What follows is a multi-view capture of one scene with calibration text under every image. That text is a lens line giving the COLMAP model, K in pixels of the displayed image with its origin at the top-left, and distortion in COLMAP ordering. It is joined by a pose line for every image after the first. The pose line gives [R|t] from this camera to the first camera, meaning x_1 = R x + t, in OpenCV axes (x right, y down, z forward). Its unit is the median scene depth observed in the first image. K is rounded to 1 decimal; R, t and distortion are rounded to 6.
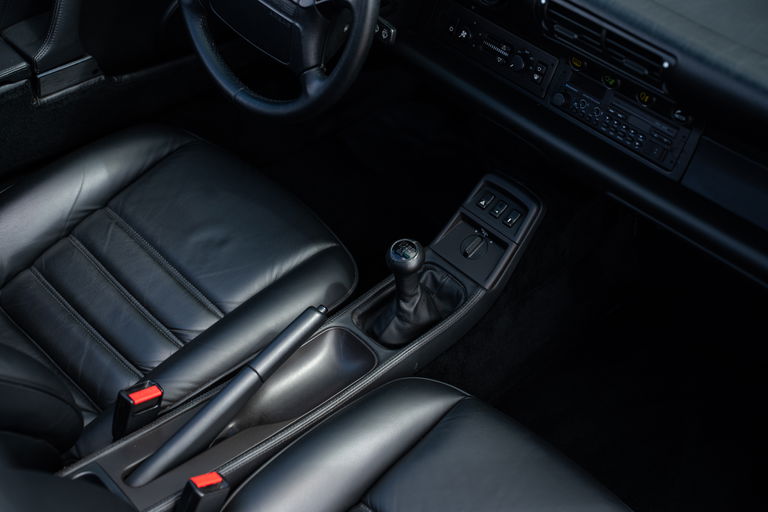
lens RADIAL K [[1033.8, 0, 384.0], [0, 1033.8, 256.0], [0, 0, 1]] dist [0.216960, 0.030117]
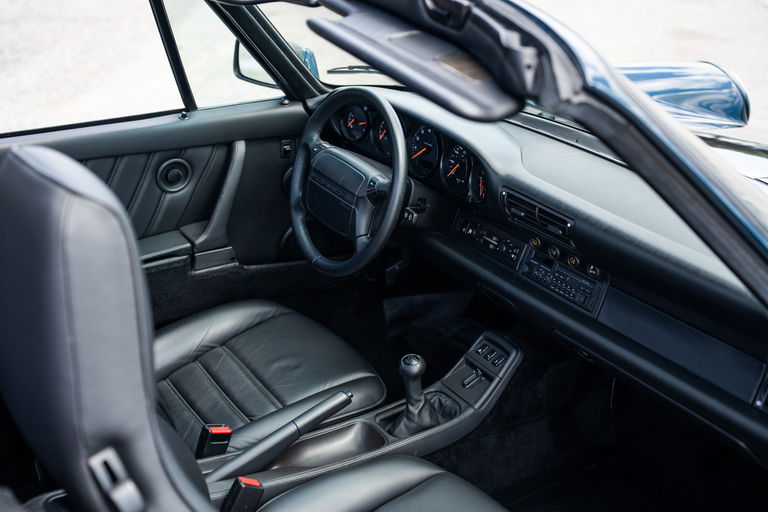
lens RADIAL K [[1013.1, 0, 384.0], [0, 1013.1, 256.0], [0, 0, 1]] dist [0.191989, -0.001811]
pose [[0.984998, 0.062845, -0.160715, 0.183437], [-0.113744, 0.936825, -0.330789, 0.301480], [0.129773, 0.344107, 0.929919, -0.332618]]
